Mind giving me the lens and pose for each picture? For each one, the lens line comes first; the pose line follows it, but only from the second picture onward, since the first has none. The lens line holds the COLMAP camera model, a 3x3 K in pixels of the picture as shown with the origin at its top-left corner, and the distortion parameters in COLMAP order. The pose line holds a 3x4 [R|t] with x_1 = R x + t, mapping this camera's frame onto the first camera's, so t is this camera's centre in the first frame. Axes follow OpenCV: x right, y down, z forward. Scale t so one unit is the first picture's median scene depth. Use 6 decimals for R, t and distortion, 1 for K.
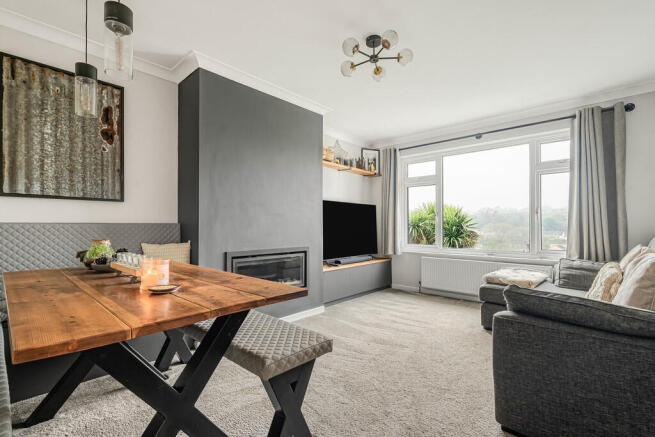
lens RADIAL K [[296.4, 0, 331.0], [0, 296.4, 223.7], [0, 0, 1]] dist [0.009166, -0.000006]
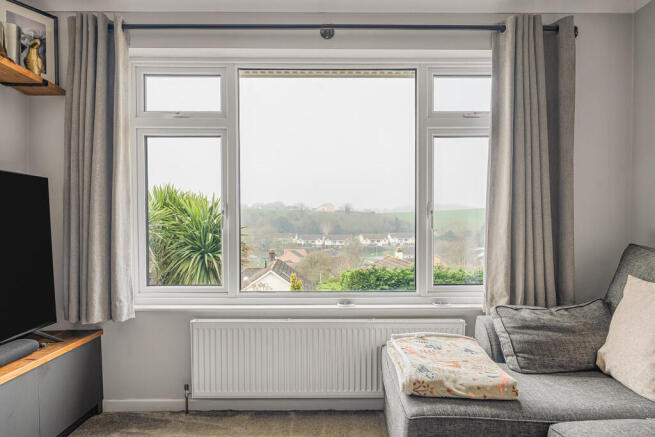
lens RADIAL K [[452.6, 0, 332.6], [0, 452.6, 238.2], [0, 0, 1]] dist [-0.004489, -0.000971]
pose [[0.734474, -0.016149, 0.678445, 0.053983], [-0.004750, 0.999570, 0.028935, -0.014791], [-0.678620, -0.024474, 0.734081, 0.542783]]
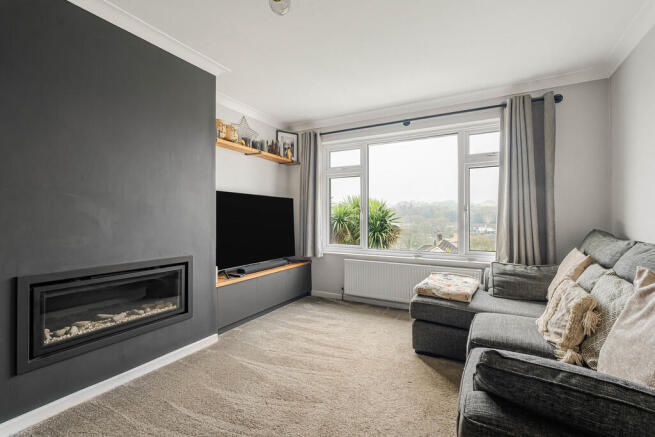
lens RADIAL K [[296.4, 0, 325.2], [0, 296.4, 216.5], [0, 0, 1]] dist [0.009166, -0.000006]
pose [[0.975631, 0.003179, 0.219396, 0.072349], [-0.003887, 0.999989, 0.002799, -0.018214], [-0.219384, -0.003584, 0.975632, 0.205016]]
